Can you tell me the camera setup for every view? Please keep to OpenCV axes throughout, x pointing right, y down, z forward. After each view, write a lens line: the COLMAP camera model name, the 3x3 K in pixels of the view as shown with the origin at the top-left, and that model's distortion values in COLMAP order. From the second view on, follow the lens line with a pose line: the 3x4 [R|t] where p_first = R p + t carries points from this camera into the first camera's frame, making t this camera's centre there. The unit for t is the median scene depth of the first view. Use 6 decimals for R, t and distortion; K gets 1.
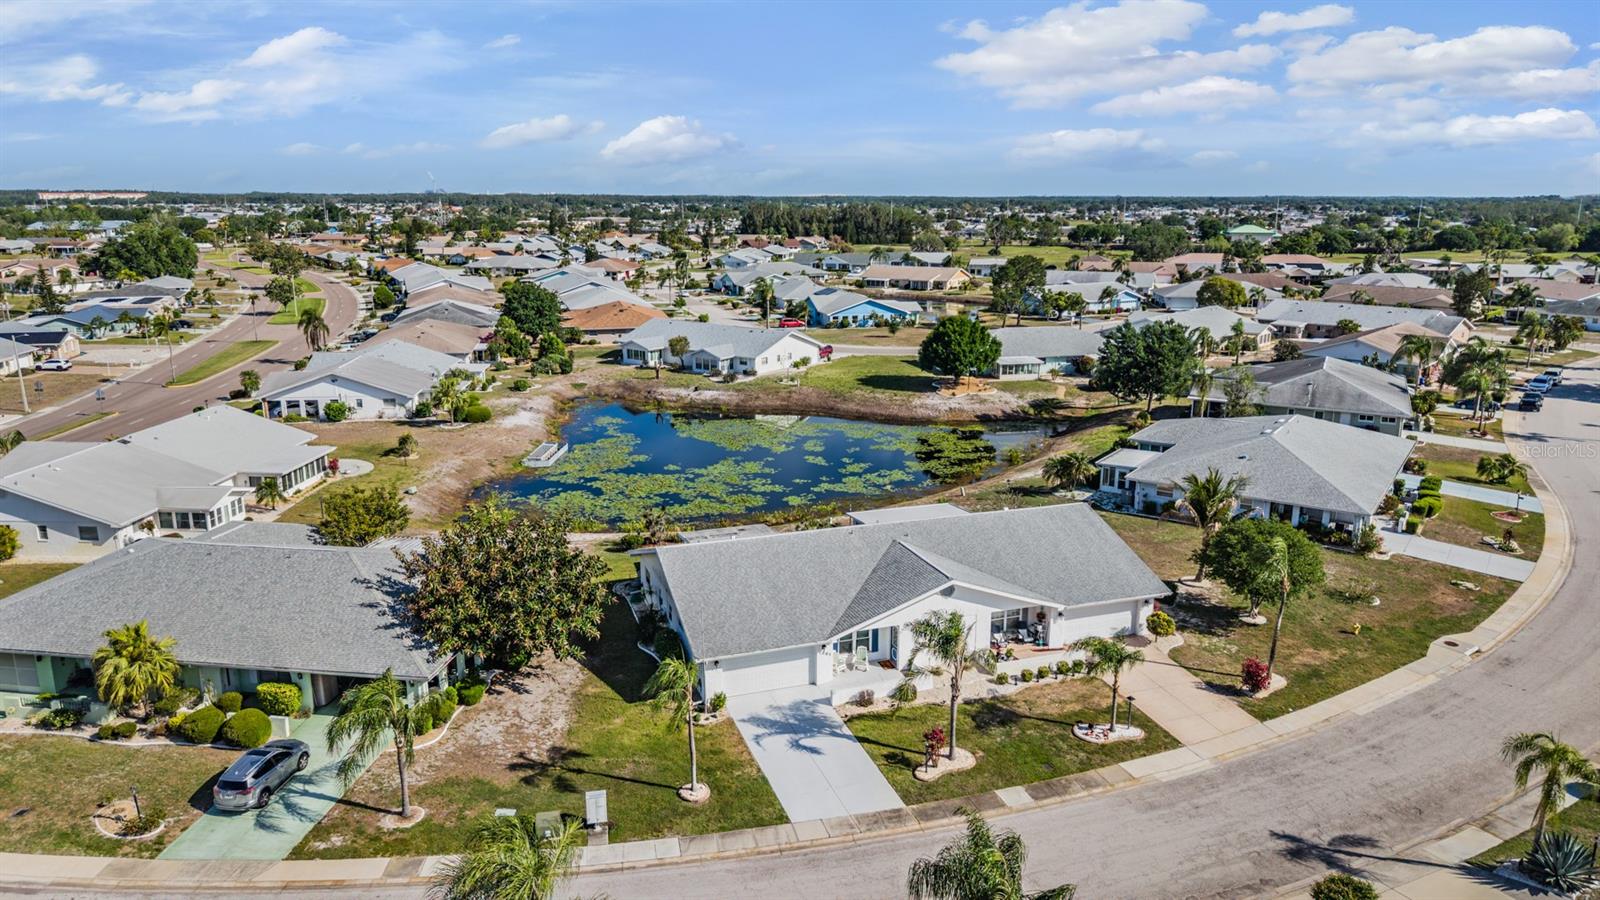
lens RADIAL K [[1138.1, 0, 839.7], [0, 1138.1, 495.1], [0, 0, 1]] dist [0.041819, -0.051100]
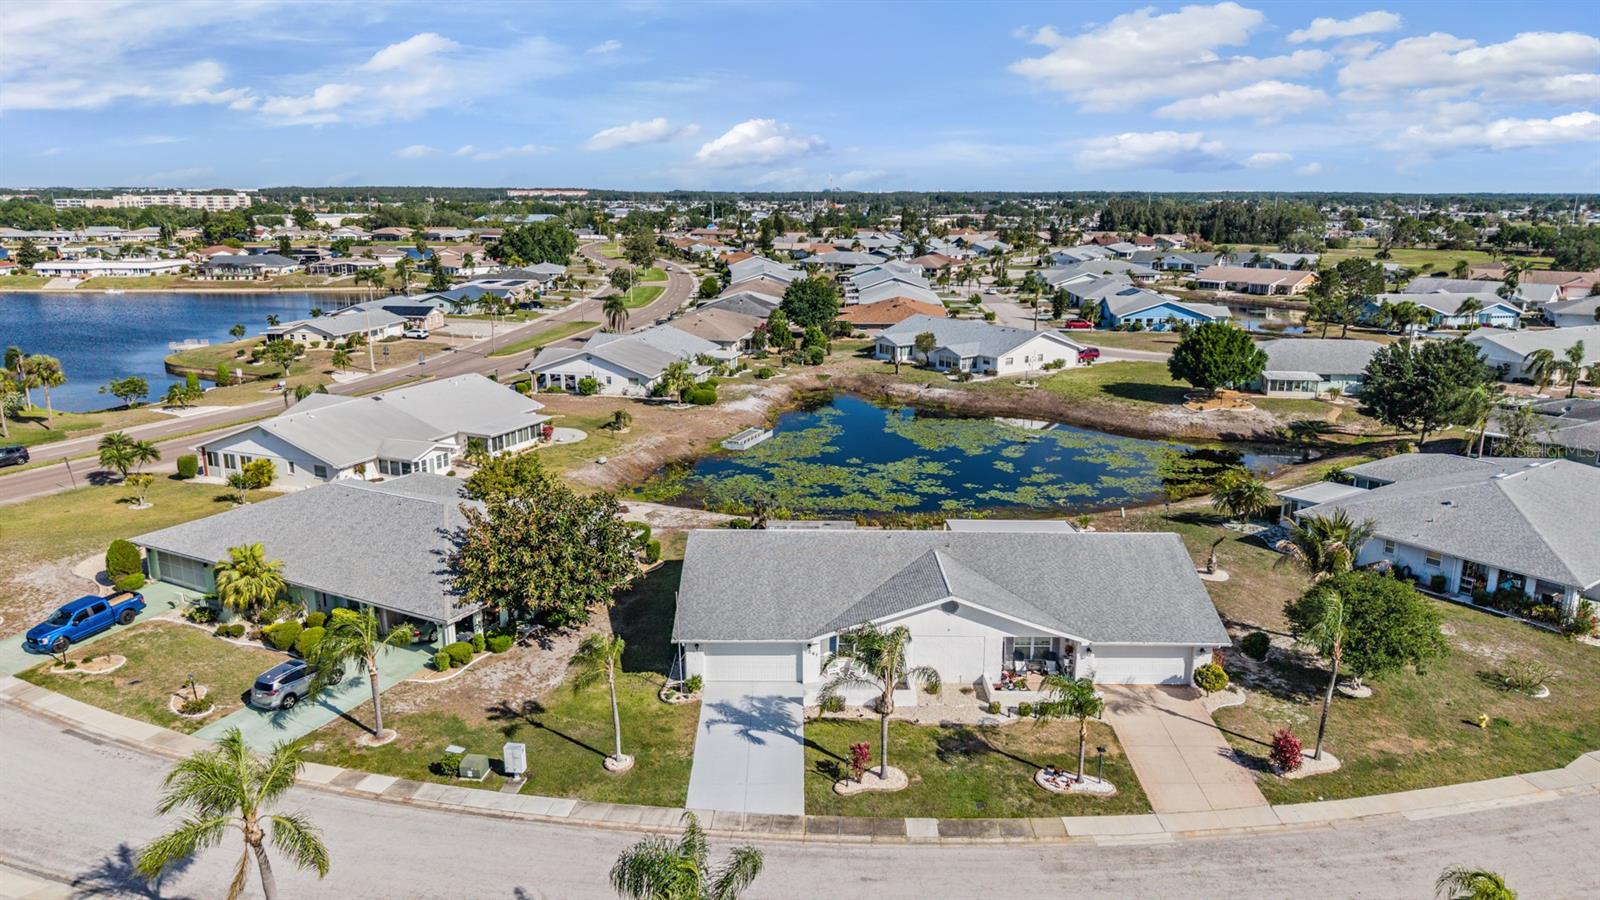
lens RADIAL K [[1138.1, 0, 770.4], [0, 1138.1, 516.1], [0, 0, 1]] dist [0.041819, -0.051100]
pose [[0.930386, 0.101211, -0.352333, 0.266099], [-0.094304, 0.994865, 0.036762, -0.010788], [0.354244, -0.000977, 0.935152, 0.060897]]
